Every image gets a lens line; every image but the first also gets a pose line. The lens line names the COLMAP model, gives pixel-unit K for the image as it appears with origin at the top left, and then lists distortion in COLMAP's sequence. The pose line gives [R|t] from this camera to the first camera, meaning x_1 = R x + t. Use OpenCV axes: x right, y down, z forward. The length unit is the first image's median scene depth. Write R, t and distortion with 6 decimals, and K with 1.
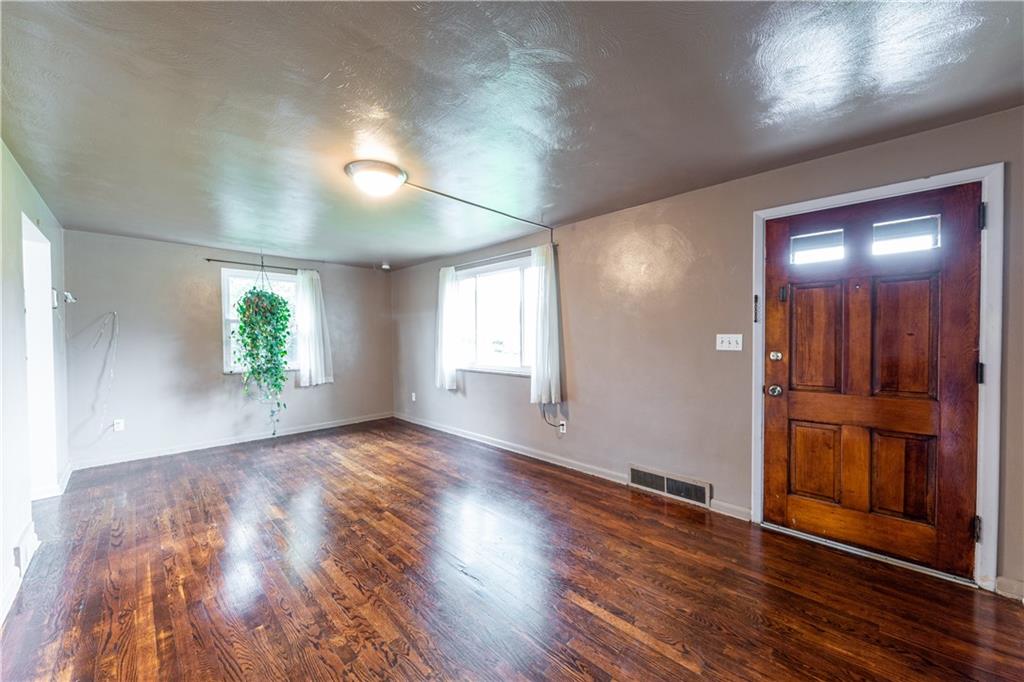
lens RADIAL K [[373.0, 0, 510.9], [0, 373.0, 345.3], [0, 0, 1]] dist [0.003817, 0.000013]
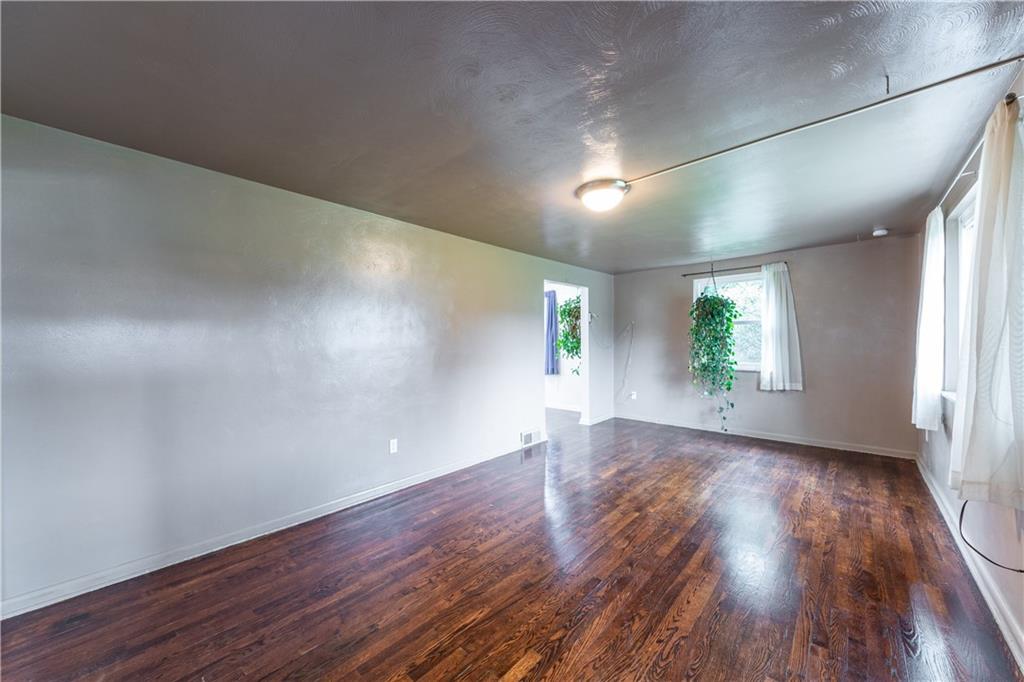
lens RADIAL K [[373.0, 0, 511.1], [0, 373.0, 340.4], [0, 0, 1]] dist [0.003817, 0.000013]
pose [[0.032181, 0.004302, -0.999473, 0.408136], [-0.012484, 0.999914, 0.003902, -0.010591], [0.999404, 0.012352, 0.032232, 0.387693]]
